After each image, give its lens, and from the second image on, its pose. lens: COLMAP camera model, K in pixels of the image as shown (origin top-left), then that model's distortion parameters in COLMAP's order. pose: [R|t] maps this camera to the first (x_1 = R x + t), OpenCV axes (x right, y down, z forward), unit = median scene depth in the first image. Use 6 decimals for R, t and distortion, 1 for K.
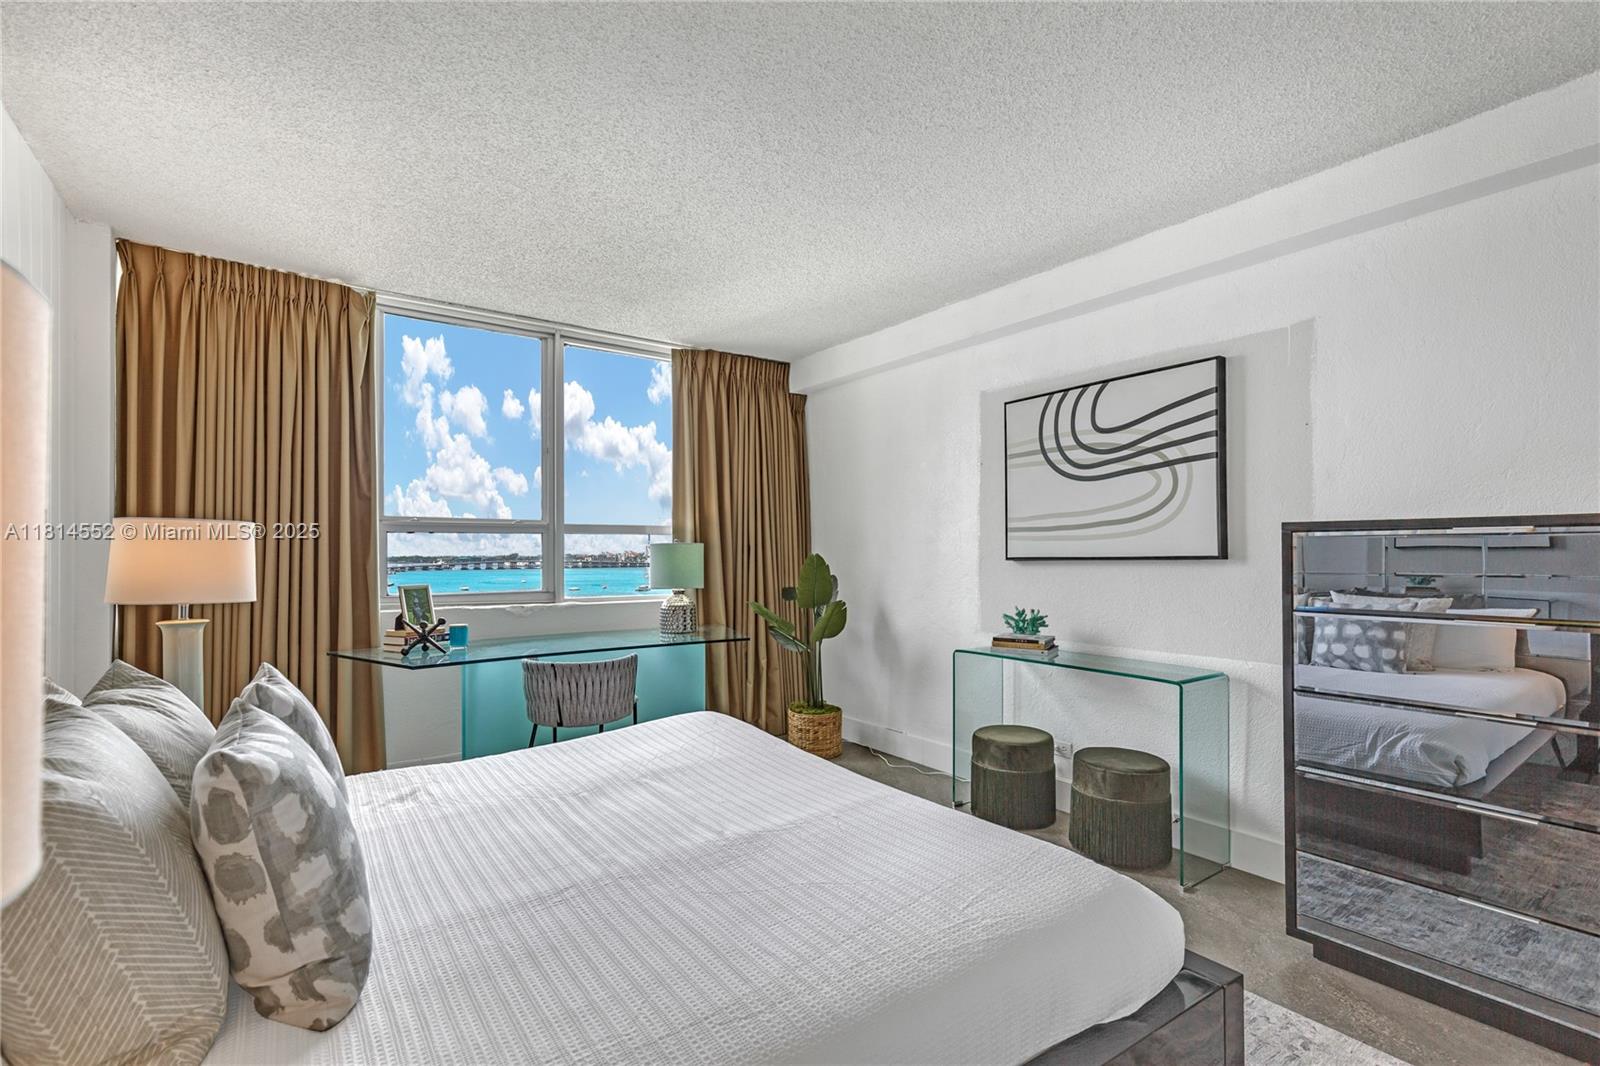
lens RADIAL K [[750.5, 0, 800.0], [0, 750.5, 533.0], [0, 0, 1]] dist [0.002454, 0.000131]
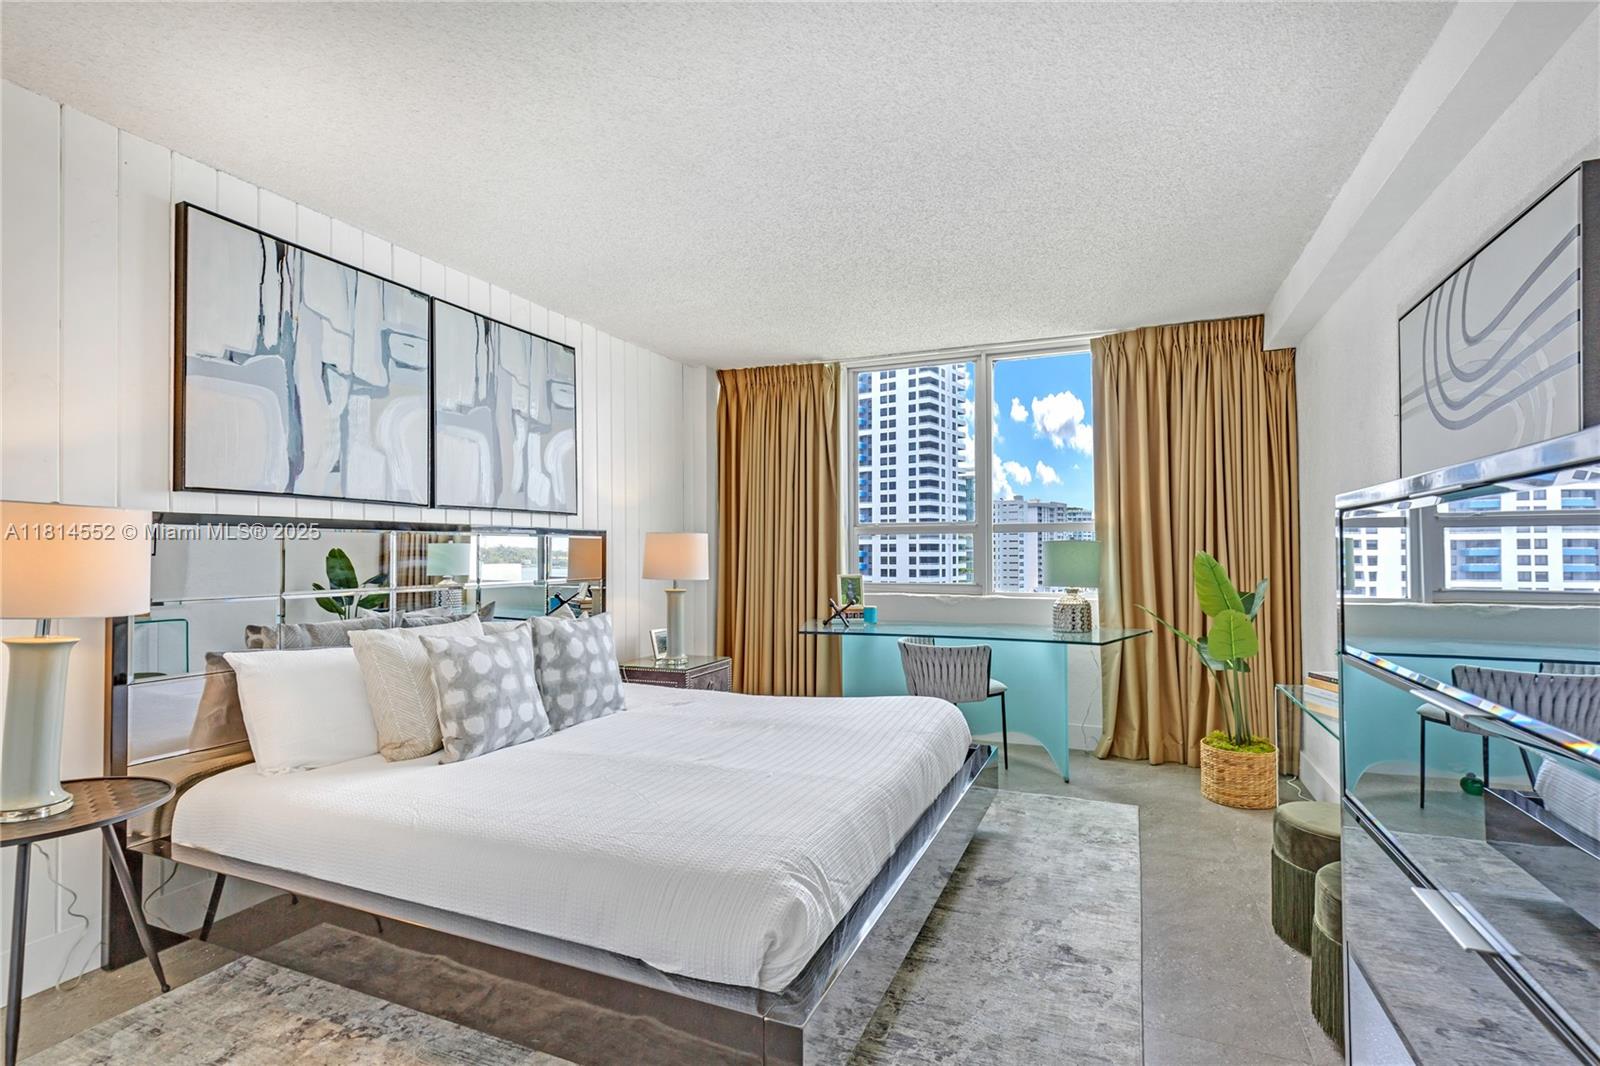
lens RADIAL K [[730.9, 0, 808.5], [0, 730.9, 544.0], [0, 0, 1]] dist [0.005308, 0.000049]
pose [[0.539210, -0.008567, -0.842128, 0.530885], [0.025051, 0.999669, 0.005871, 0.004474], [0.841799, -0.024262, 0.539246, 0.222427]]
